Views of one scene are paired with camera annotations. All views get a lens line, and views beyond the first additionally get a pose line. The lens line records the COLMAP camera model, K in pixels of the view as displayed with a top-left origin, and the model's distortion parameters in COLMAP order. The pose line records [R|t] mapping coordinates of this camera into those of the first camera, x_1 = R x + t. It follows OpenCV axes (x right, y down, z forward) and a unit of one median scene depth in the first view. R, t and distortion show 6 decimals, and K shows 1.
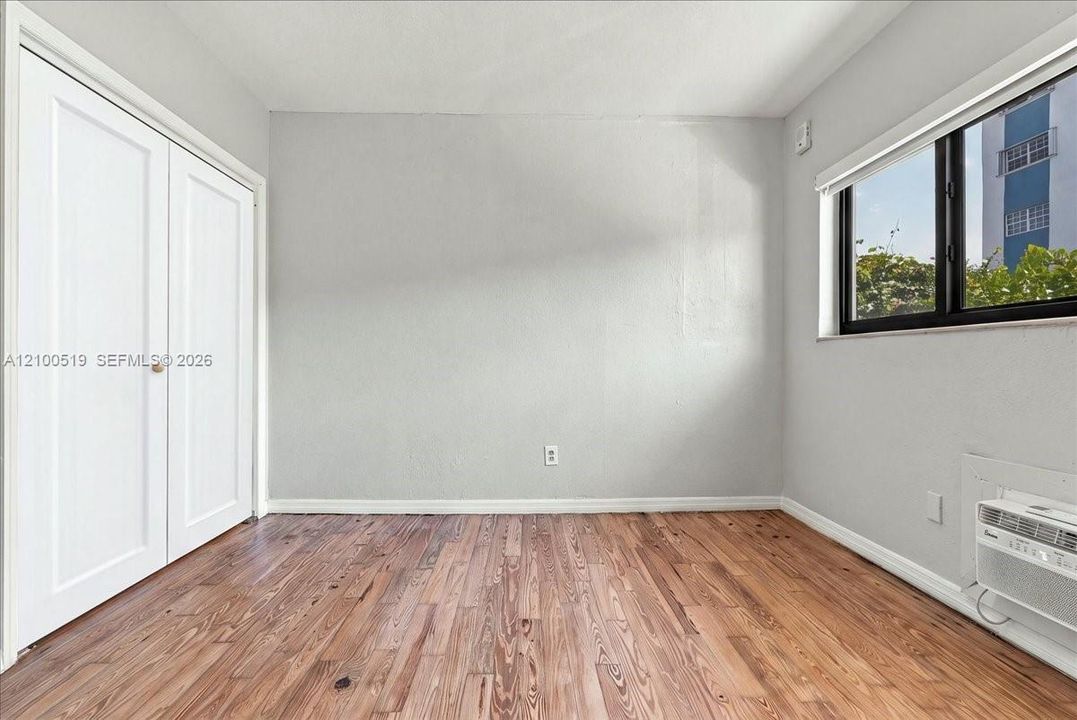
lens RADIAL K [[504.9, 0, 538.5], [0, 504.9, 360.0], [0, 0, 1]] dist [-0.005052, 0.000416]
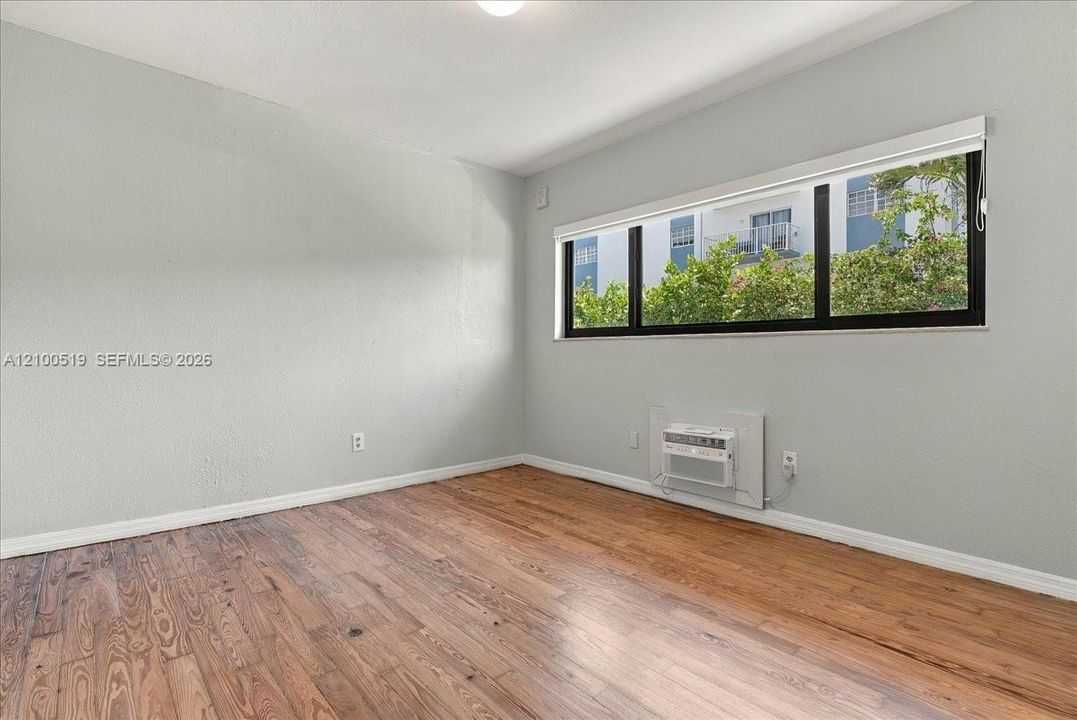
lens RADIAL K [[505.7, 0, 533.8], [0, 505.7, 354.8], [0, 0, 1]] dist [-0.003129, 0.000600]
pose [[0.766576, 0.001045, 0.642152, -0.553068], [-0.003157, 0.999993, 0.002141, -0.003479], [-0.642145, -0.003669, 0.766574, -0.106673]]
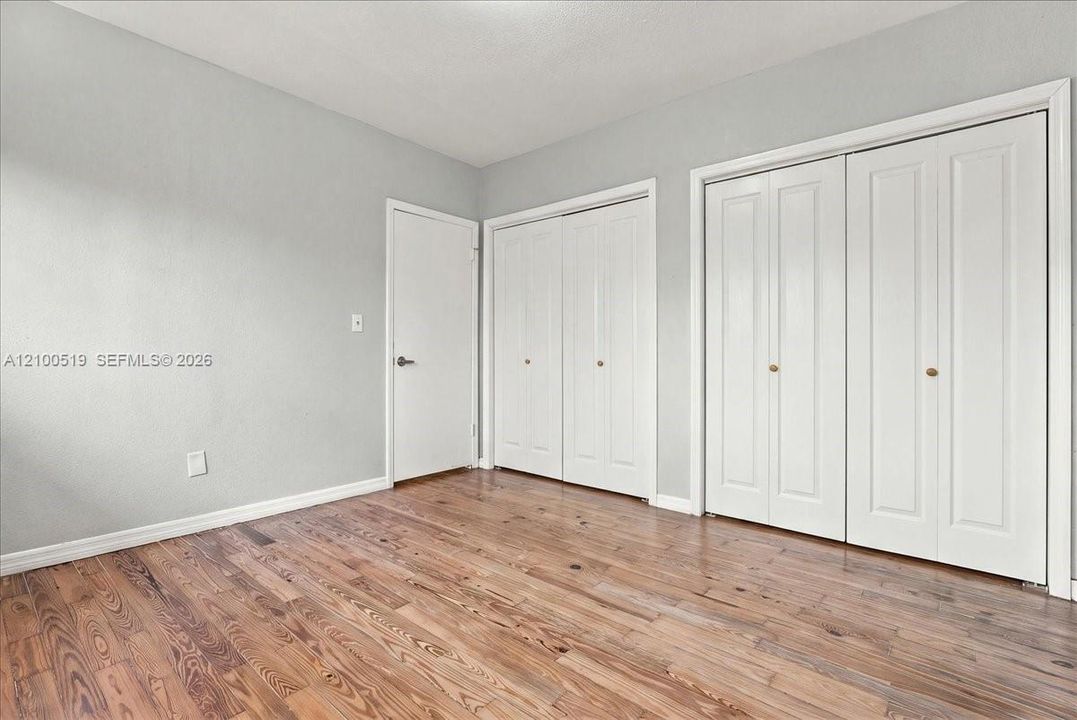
lens RADIAL K [[505.7, 0, 533.8], [0, 505.7, 354.8], [0, 0, 1]] dist [-0.003129, 0.000600]
pose [[-0.682089, -0.002618, -0.731265, 0.544512], [-0.005093, 0.999986, 0.001170, 0.002704], [0.731252, 0.004523, -0.682093, 1.305521]]
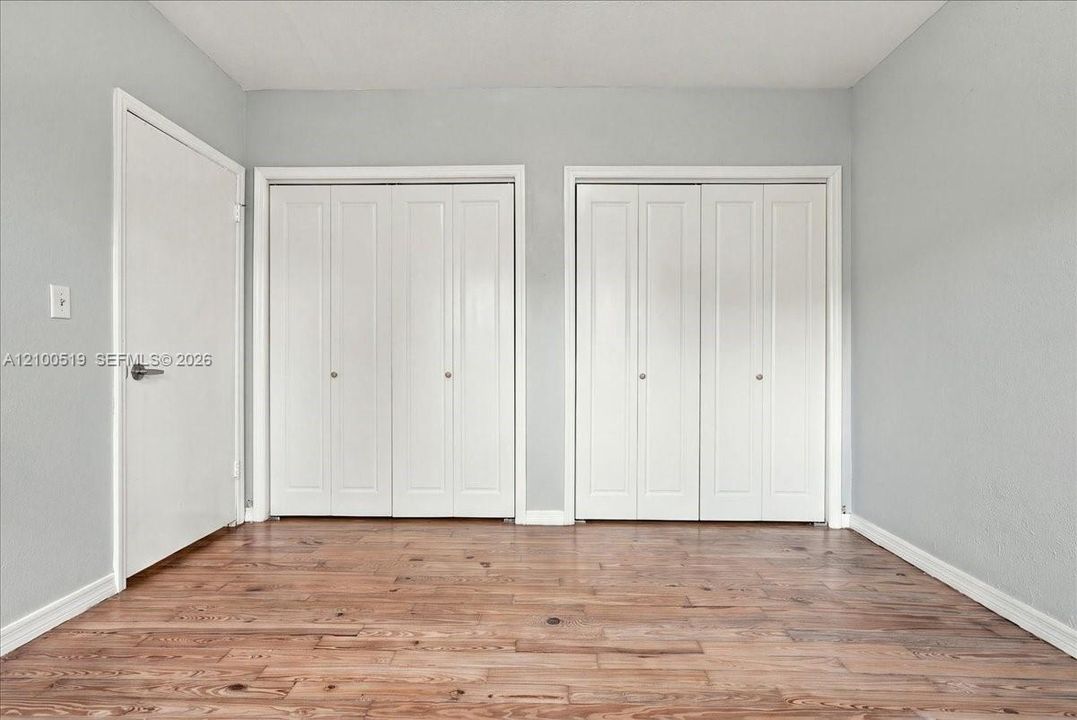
lens RADIAL K [[504.9, 0, 538.5], [0, 504.9, 360.0], [0, 0, 1]] dist [-0.005052, 0.000416]
pose [[-0.049192, 0.003218, -0.998784, 0.566829], [-0.003436, 0.999988, 0.003391, 0.000349], [0.998783, 0.003598, -0.049180, 0.686367]]
